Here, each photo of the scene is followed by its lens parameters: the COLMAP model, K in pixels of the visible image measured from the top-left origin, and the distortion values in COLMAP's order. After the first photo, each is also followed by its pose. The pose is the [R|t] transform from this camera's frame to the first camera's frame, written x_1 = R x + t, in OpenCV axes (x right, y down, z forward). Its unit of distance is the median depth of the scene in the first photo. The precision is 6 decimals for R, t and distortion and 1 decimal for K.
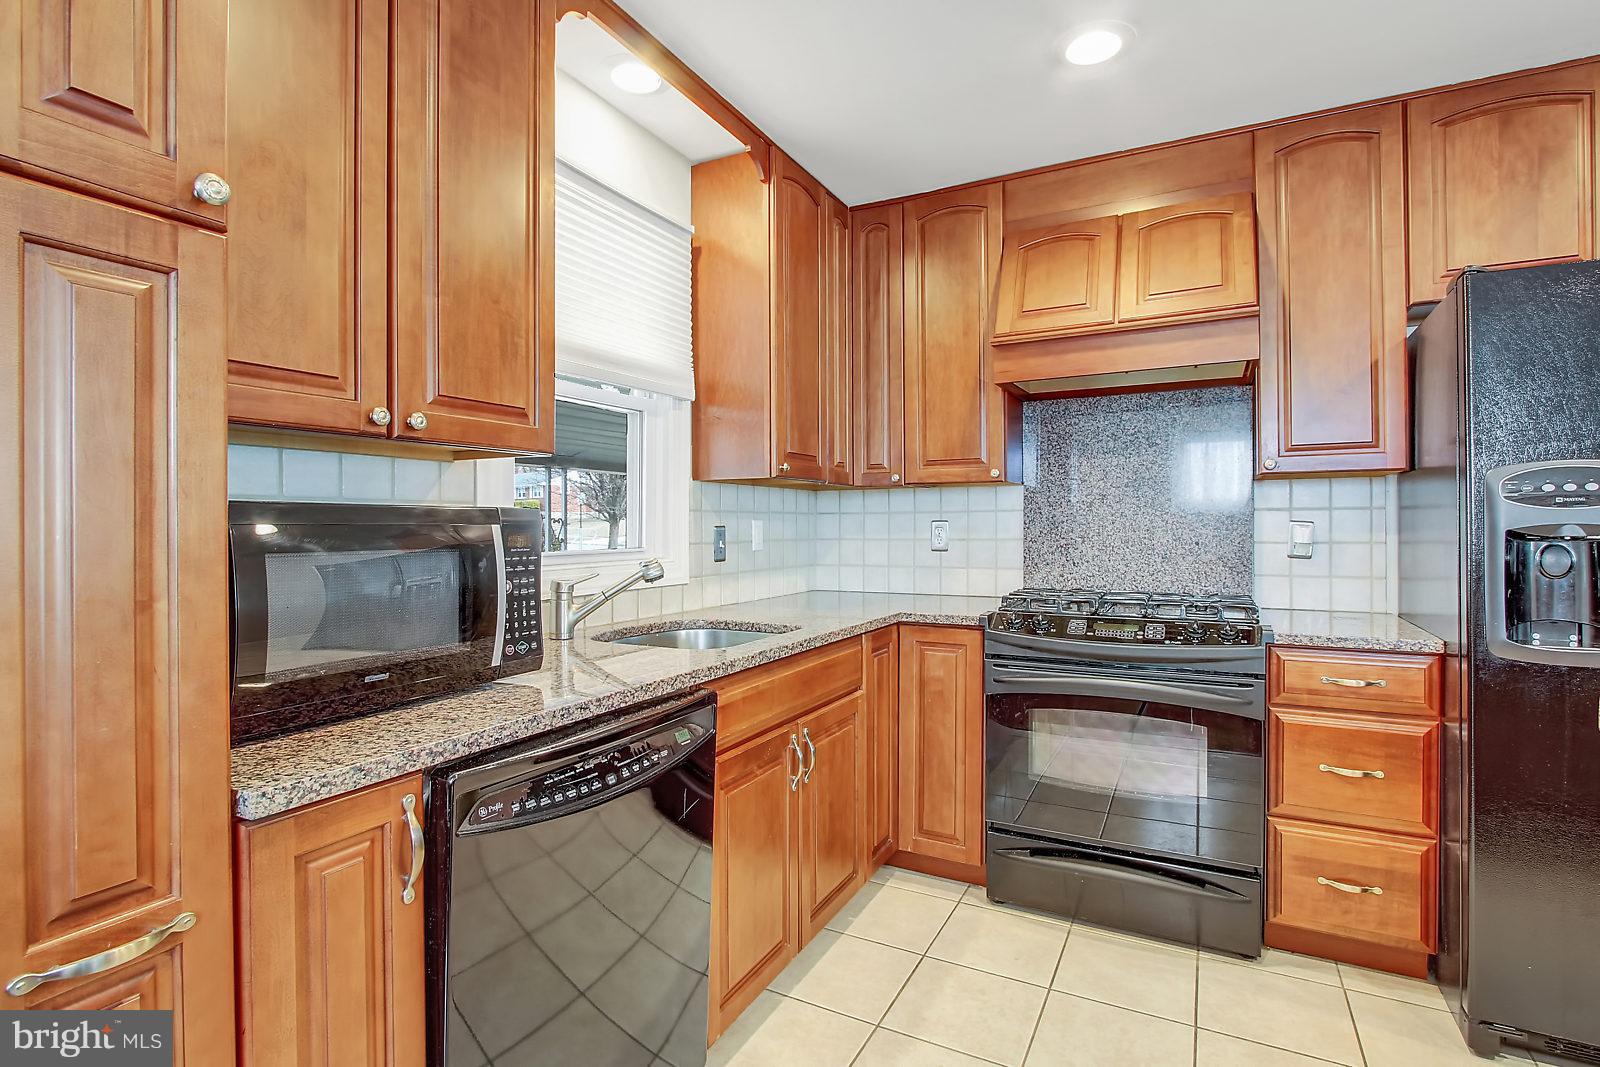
lens RADIAL K [[762.8, 0, 815.9], [0, 762.8, 522.8], [0, 0, 1]] dist [-0.017798, 0.001543]
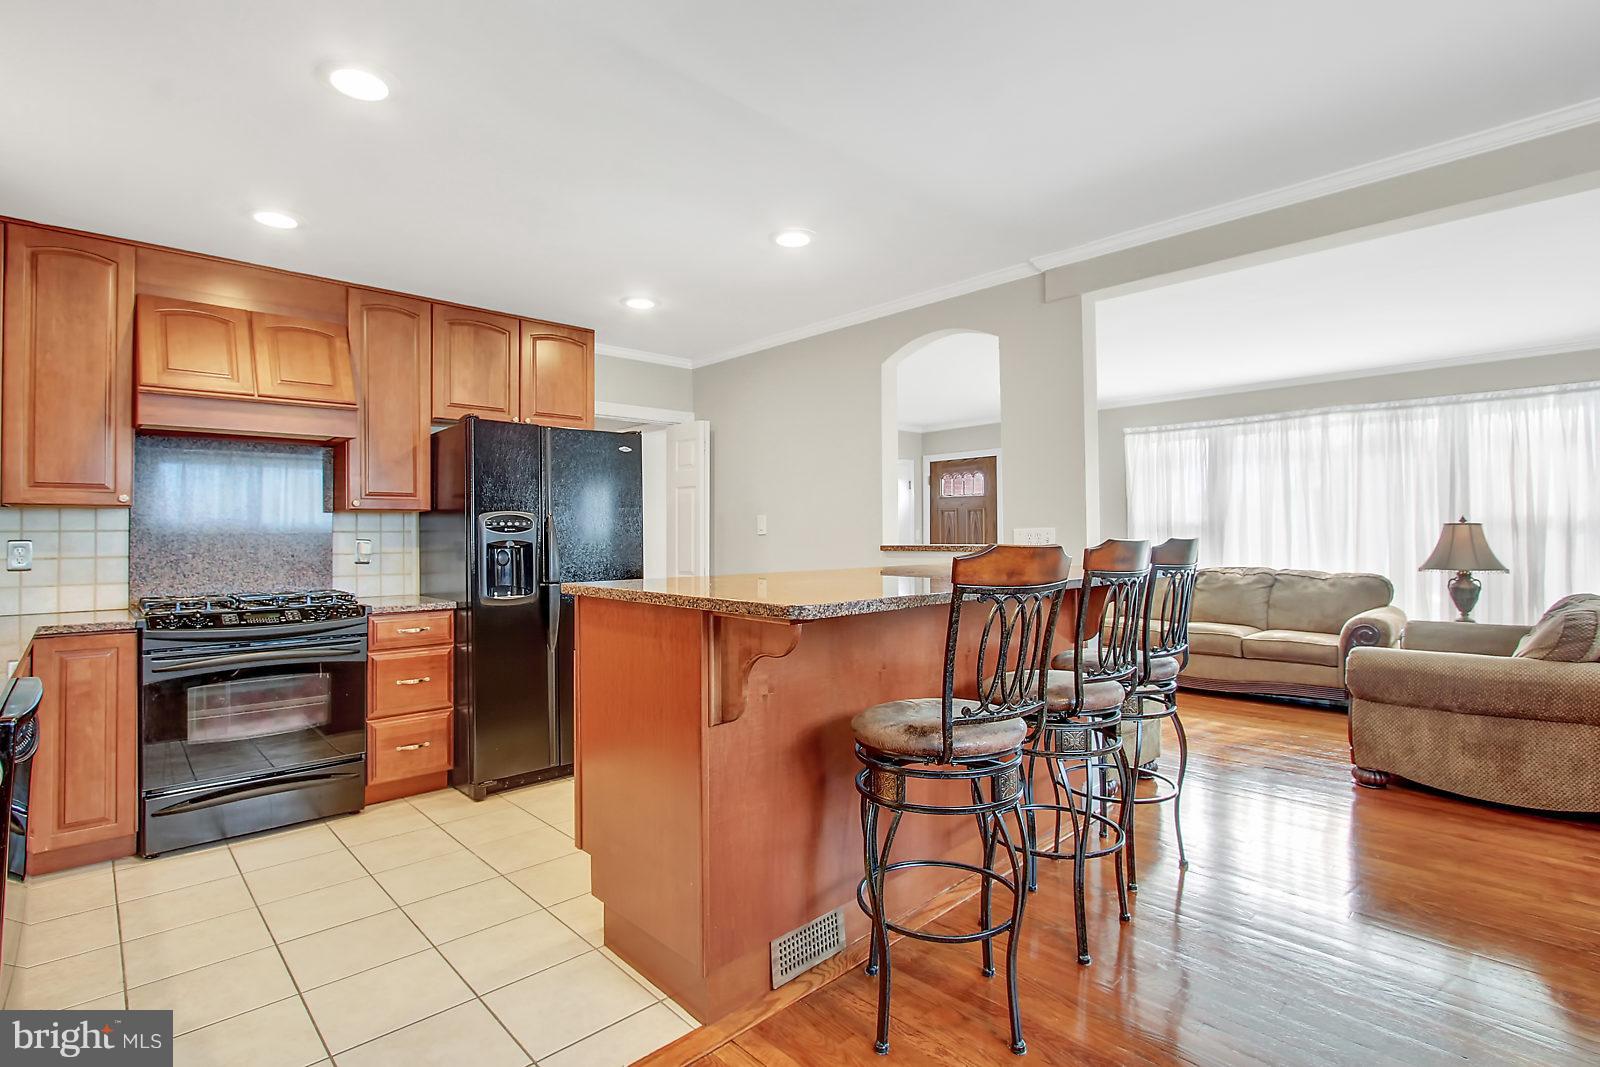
lens RADIAL K [[762.8, 0, 807.1], [0, 762.8, 530.9], [0, 0, 1]] dist [-0.017798, 0.001543]
pose [[0.321386, 0.009069, 0.946905, -0.608952], [0.006180, 0.999913, -0.011675, 0.003622], [-0.946928, 0.009604, 0.321302, -0.401111]]
